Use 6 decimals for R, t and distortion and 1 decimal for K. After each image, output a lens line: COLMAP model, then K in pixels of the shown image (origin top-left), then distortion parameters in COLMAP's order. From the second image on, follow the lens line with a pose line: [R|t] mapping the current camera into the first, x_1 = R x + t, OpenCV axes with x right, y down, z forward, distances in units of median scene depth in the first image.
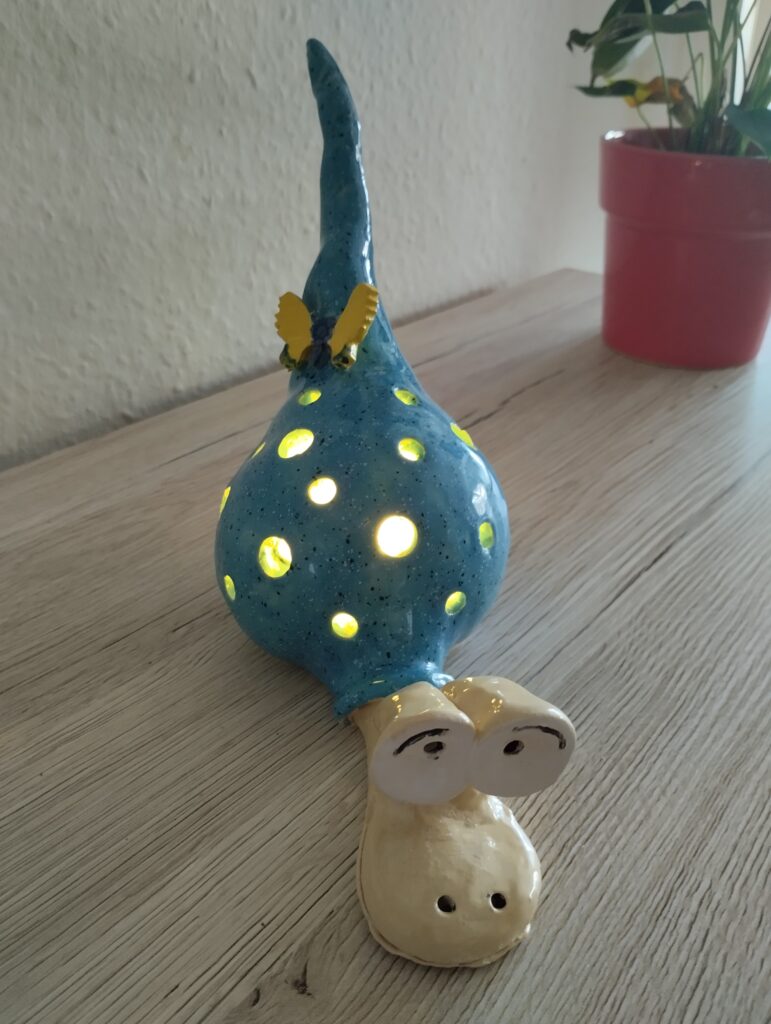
lens RADIAL K [[854.8, 0, 385.5], [0, 854.8, 512.0], [0, 0, 1]] dist [0.079301, -0.126572]
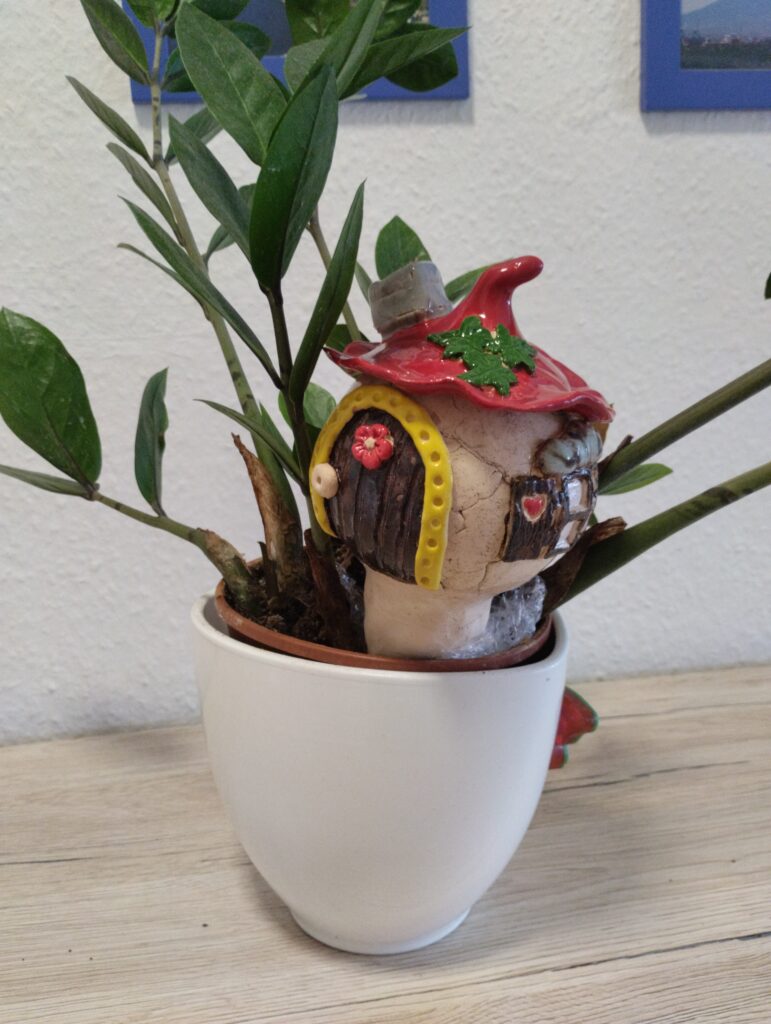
lens RADIAL K [[854.8, 0, 385.5], [0, 854.8, 512.0], [0, 0, 1]] dist [0.079301, -0.126572]
pose [[0.764204, 0.096976, -0.637642, 0.892880], [-0.285554, 0.937330, -0.199678, -0.216812], [0.578317, 0.334676, 0.744003, -0.092302]]
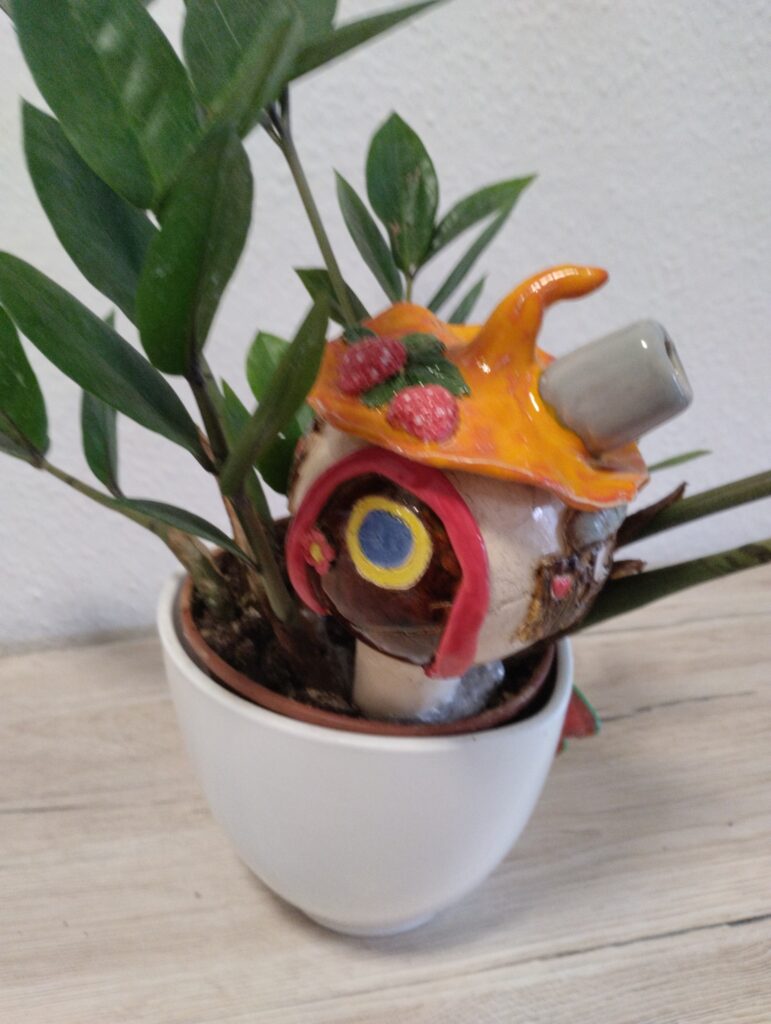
lens RADIAL K [[865.7, 0, 385.5], [0, 865.7, 512.0], [0, 0, 1]] dist [0.061476, -0.105884]
pose [[0.757438, 0.261861, -0.598094, 0.767585], [-0.281328, 0.957544, 0.062958, -0.549180], [0.589188, 0.120574, 0.798949, -0.031898]]
